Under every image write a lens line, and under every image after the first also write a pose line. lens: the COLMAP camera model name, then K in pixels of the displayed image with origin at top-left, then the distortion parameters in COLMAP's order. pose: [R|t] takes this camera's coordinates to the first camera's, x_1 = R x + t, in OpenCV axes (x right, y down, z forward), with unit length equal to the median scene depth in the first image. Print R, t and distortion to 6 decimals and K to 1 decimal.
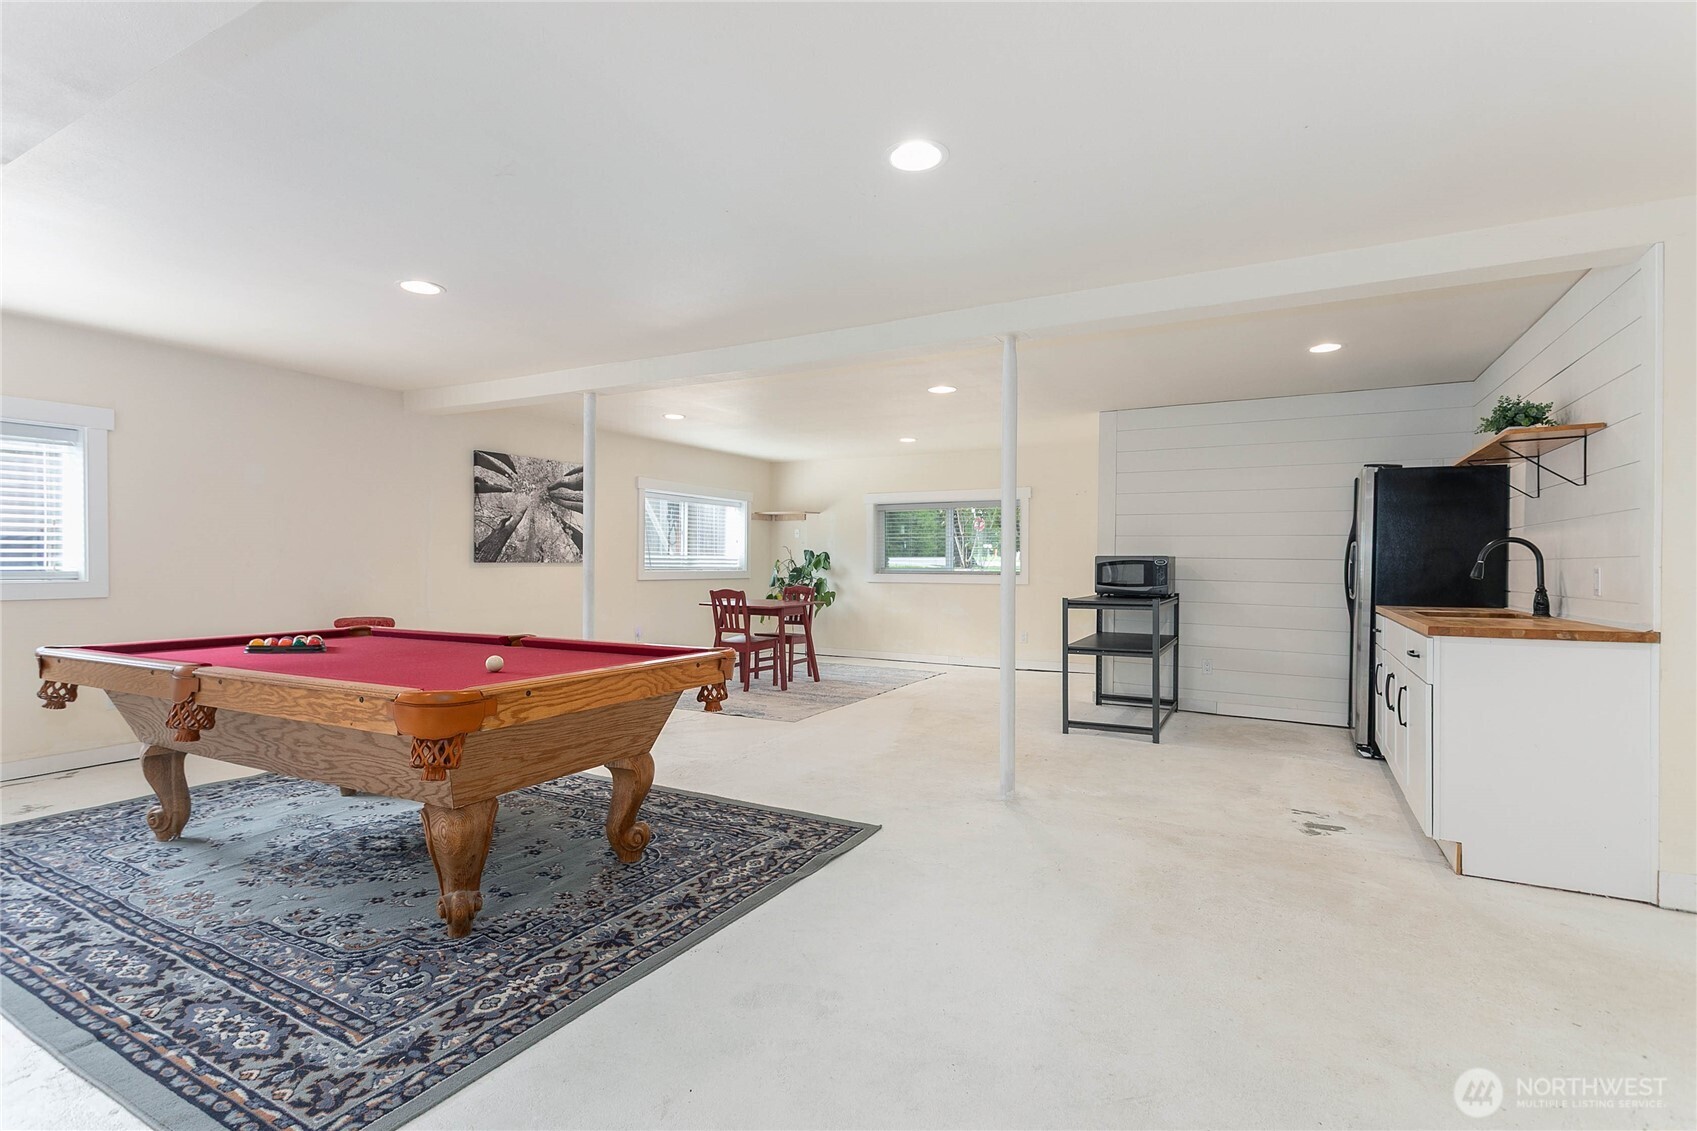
lens RADIAL K [[808.0, 0, 842.9], [0, 808.0, 555.3], [0, 0, 1]] dist [-0.000274, 0.000837]
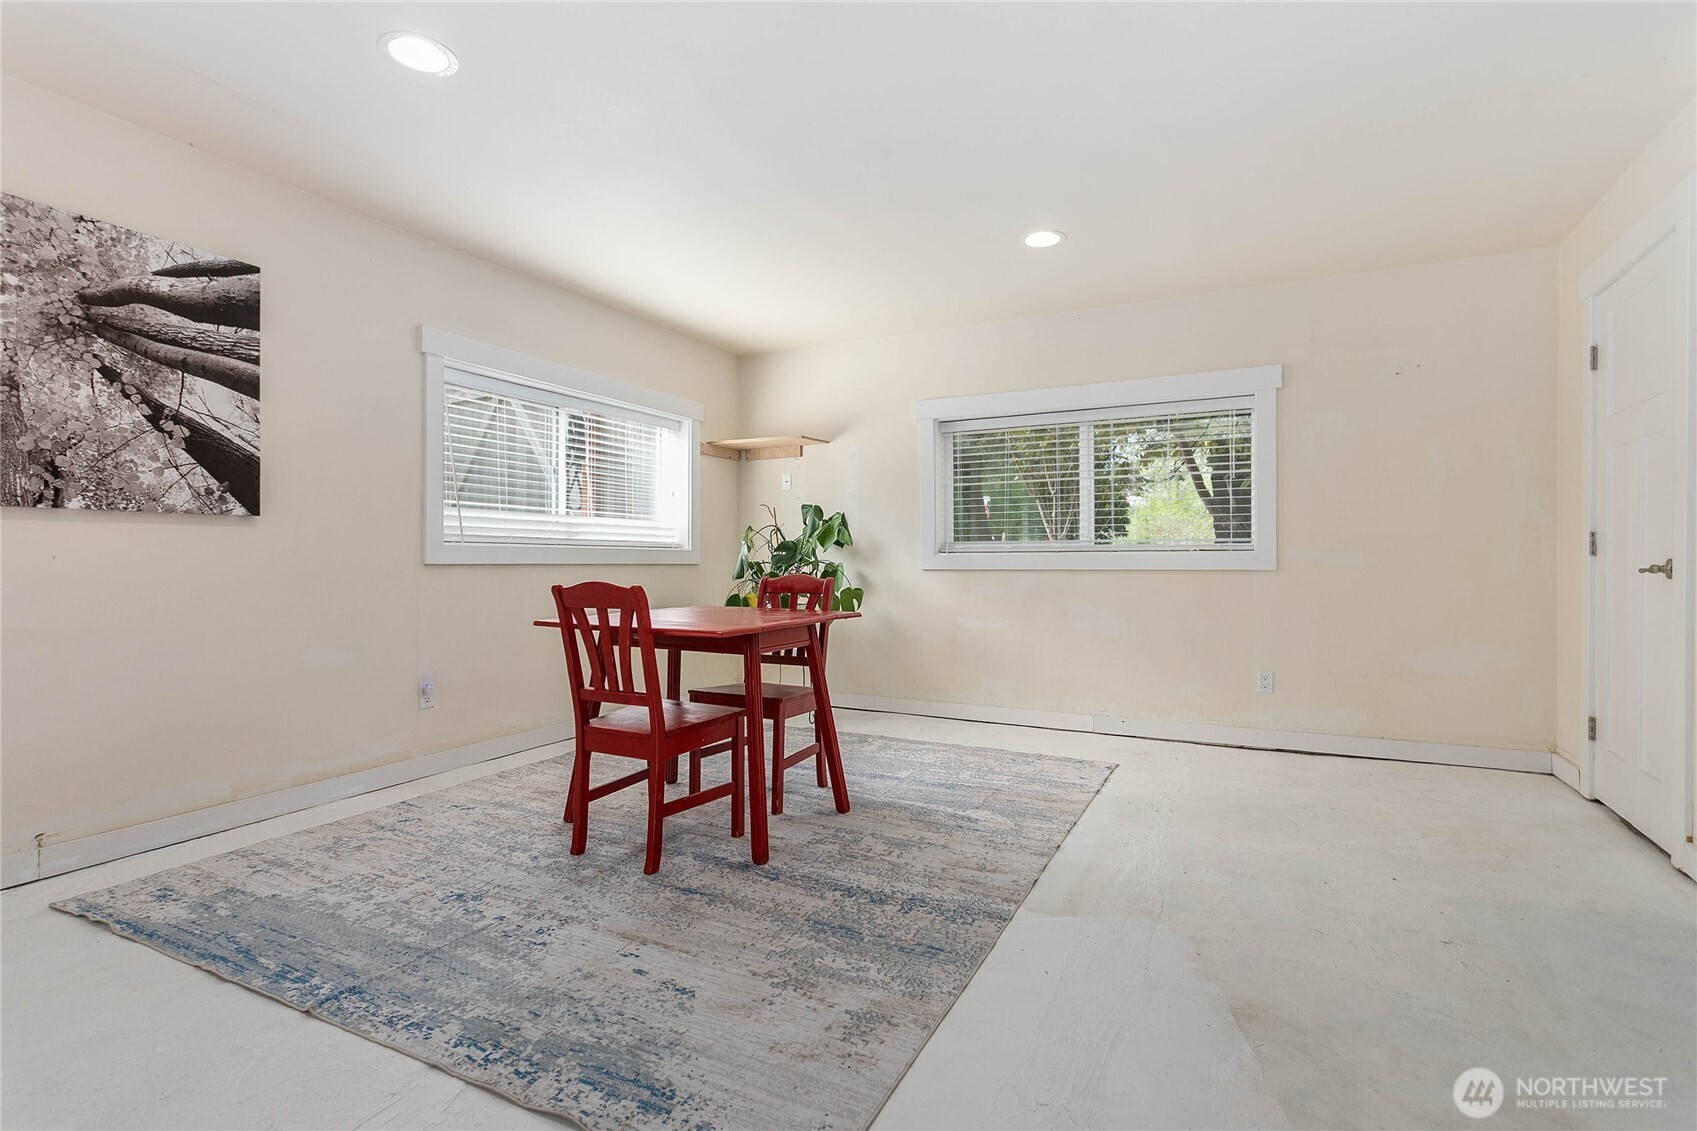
lens RADIAL K [[808.0, 0, 842.9], [0, 808.0, 555.3], [0, 0, 1]] dist [-0.000274, 0.000837]
pose [[0.999754, -0.005369, 0.021524, -0.038243], [0.005313, 0.999982, 0.002660, 0.026458], [-0.021538, -0.002545, 0.999765, 0.570445]]
